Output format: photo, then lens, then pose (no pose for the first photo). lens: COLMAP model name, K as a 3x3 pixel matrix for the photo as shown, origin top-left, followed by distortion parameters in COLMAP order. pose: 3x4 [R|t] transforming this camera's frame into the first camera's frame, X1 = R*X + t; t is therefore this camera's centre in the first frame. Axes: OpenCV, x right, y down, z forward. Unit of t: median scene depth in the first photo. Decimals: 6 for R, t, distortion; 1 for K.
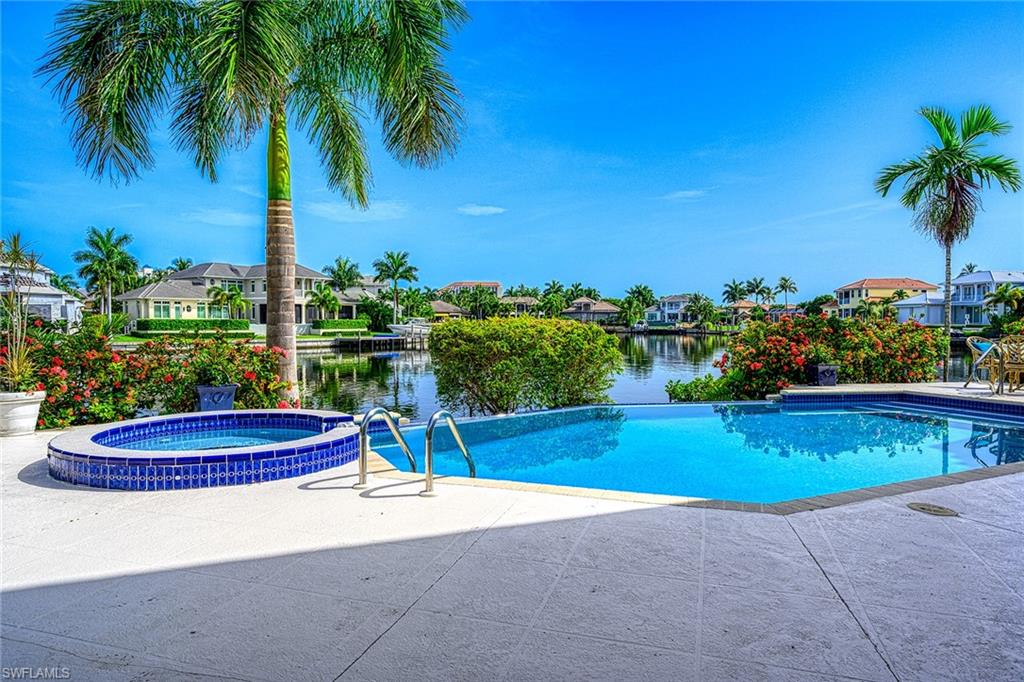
lens RADIAL K [[643.8, 0, 512.0], [0, 643.8, 341.0], [0, 0, 1]] dist [-0.001234, 0.000428]
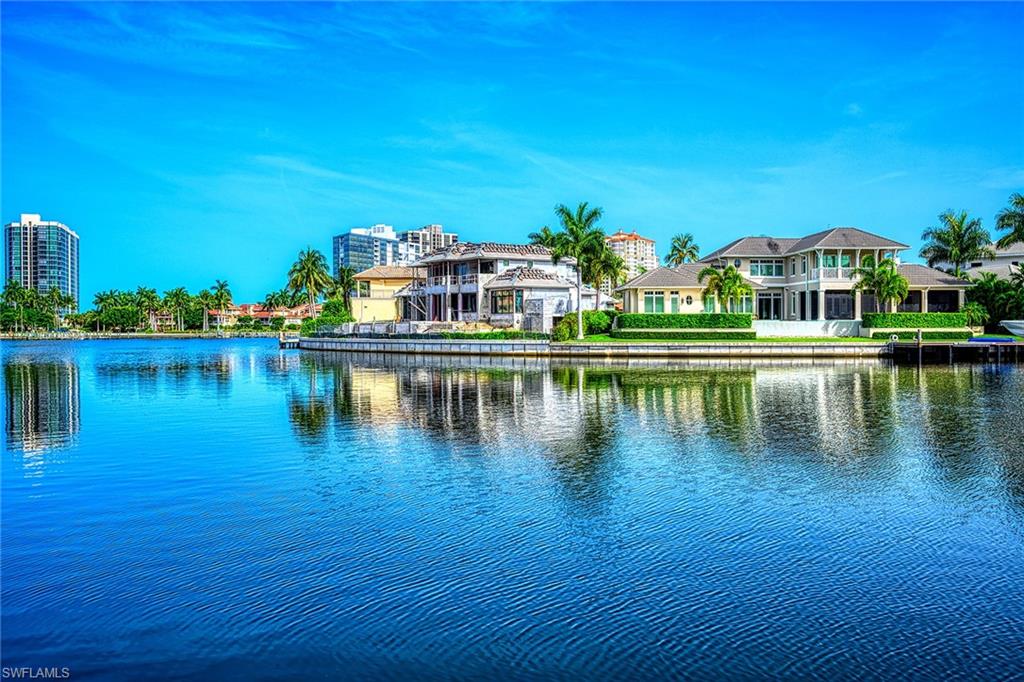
lens RADIAL K [[902.6, 0, 512.0], [0, 902.6, 341.0], [0, 0, 1]] dist [0.002579, -0.004889]
pose [[0.608328, 0.008502, -0.793640, 0.168925], [-0.021871, 0.999742, -0.006054, 0.006574], [0.793384, 0.021041, 0.608357, 0.164243]]
